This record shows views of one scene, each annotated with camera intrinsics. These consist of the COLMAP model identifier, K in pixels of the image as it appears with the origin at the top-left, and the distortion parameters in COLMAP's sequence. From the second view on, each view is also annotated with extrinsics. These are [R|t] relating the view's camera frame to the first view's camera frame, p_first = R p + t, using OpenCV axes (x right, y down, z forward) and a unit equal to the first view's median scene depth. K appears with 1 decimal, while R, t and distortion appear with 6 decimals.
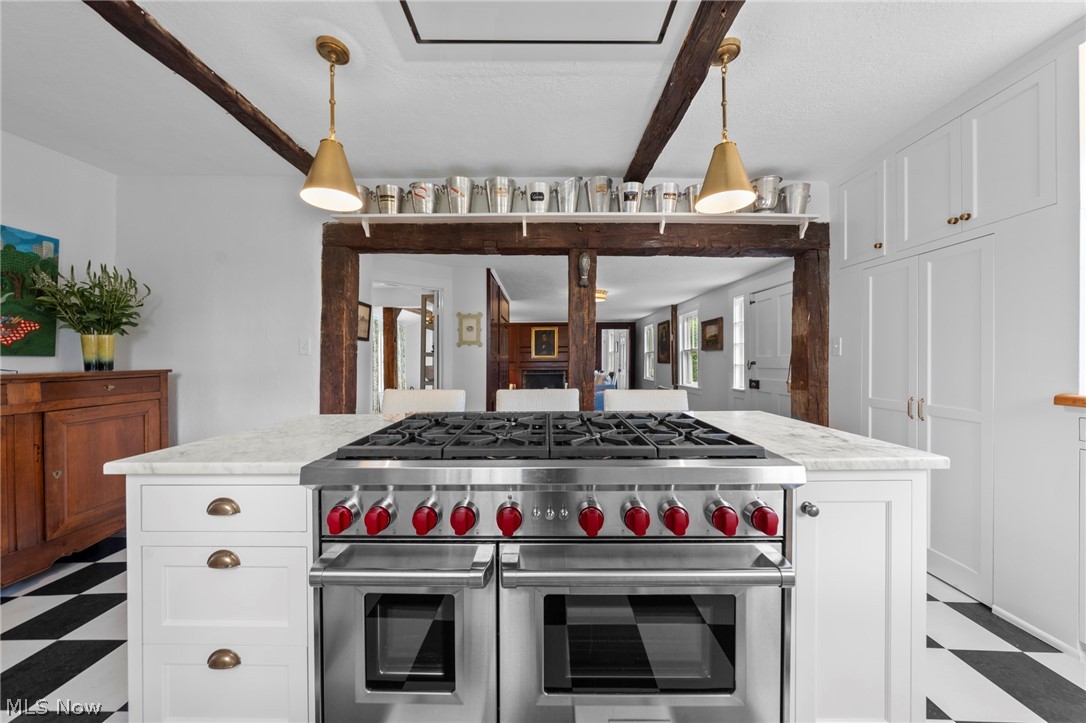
lens RADIAL K [[365.7, 0, 545.8], [0, 365.7, 360.0], [0, 0, 1]] dist [-0.005999, -0.000026]
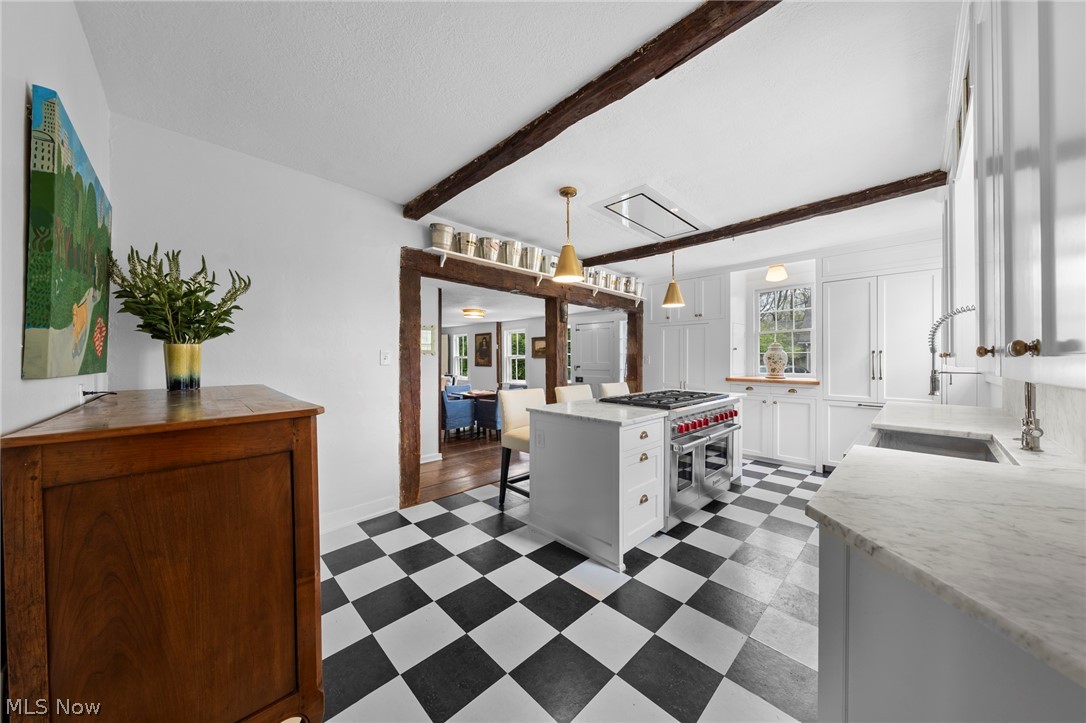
lens RADIAL K [[365.7, 0, 540.1], [0, 365.7, 360.3], [0, 0, 1]] dist [-0.005999, -0.000026]
pose [[0.710320, 0.000912, 0.703879, -1.068522], [-0.001133, 0.999999, -0.000152, -0.030448], [-0.703878, -0.000689, 0.710320, -0.078196]]
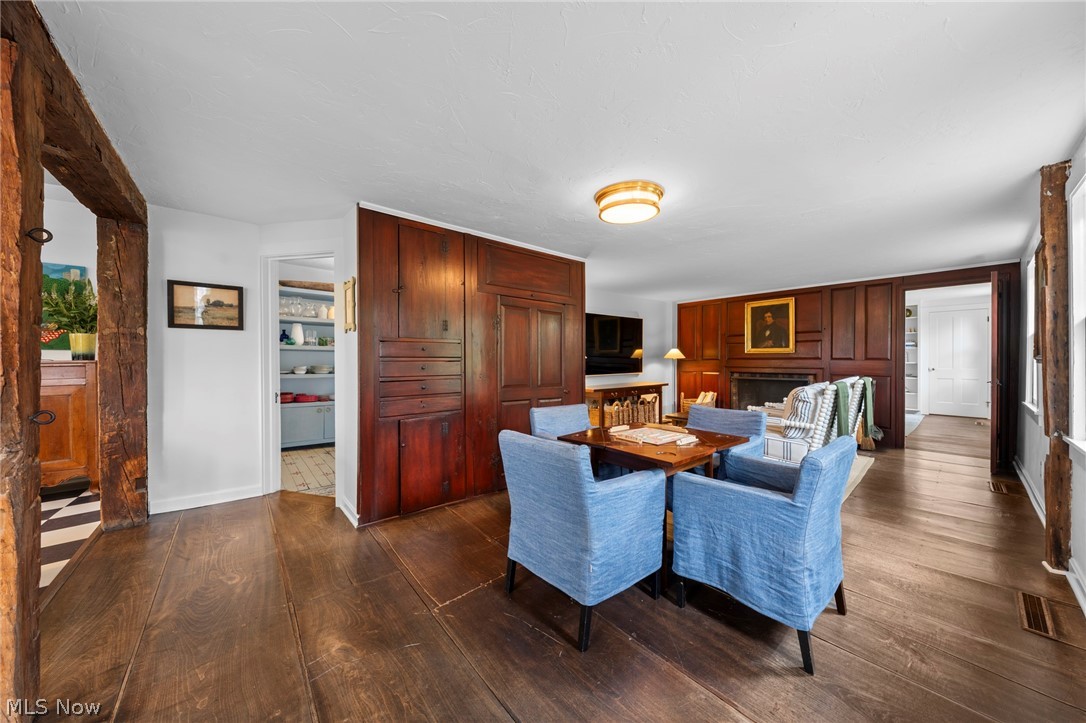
lens RADIAL K [[365.7, 0, 545.0], [0, 365.7, 359.2], [0, 0, 1]] dist [-0.005999, -0.000026]
pose [[0.651875, 0.004882, -0.758311, 0.416103], [-0.002111, 0.999987, 0.004623, 0.006984], [0.758324, -0.001413, 0.651877, 0.678321]]
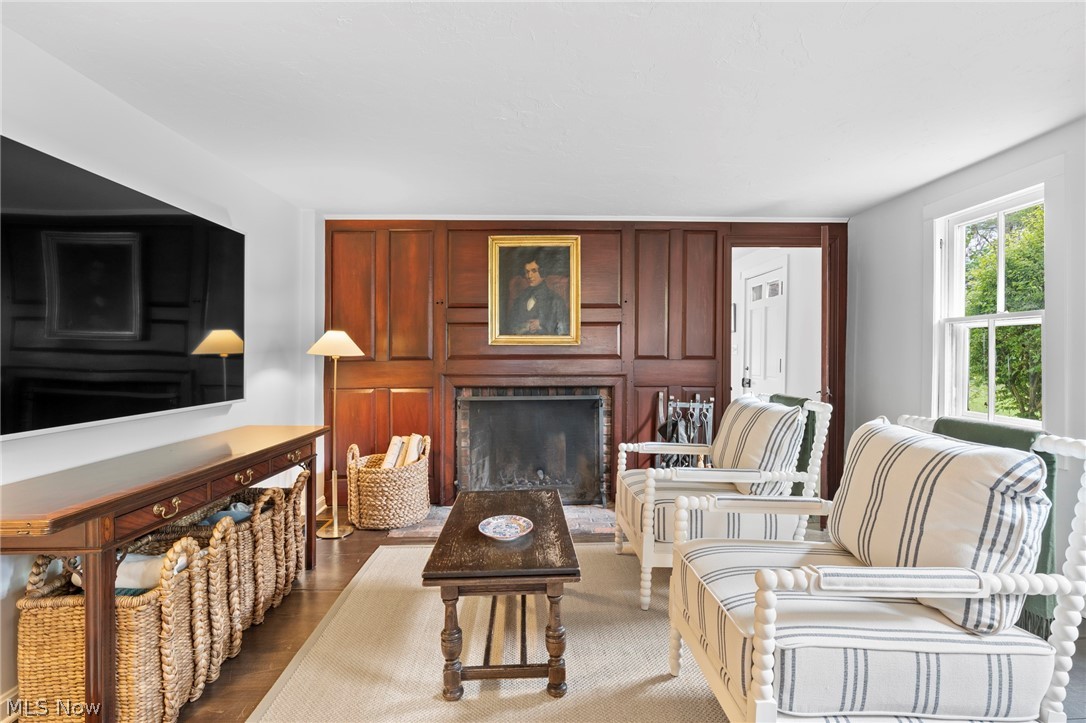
lens RADIAL K [[541.6, 0, 547.1], [0, 541.6, 361.1], [0, 0, 1]] dist [-0.000530, -0.000858]
pose [[0.999361, 0.004305, 0.035475, -0.016137], [-0.004572, 0.999962, 0.007457, 0.009061], [-0.035442, -0.007615, 0.999343, 1.149449]]
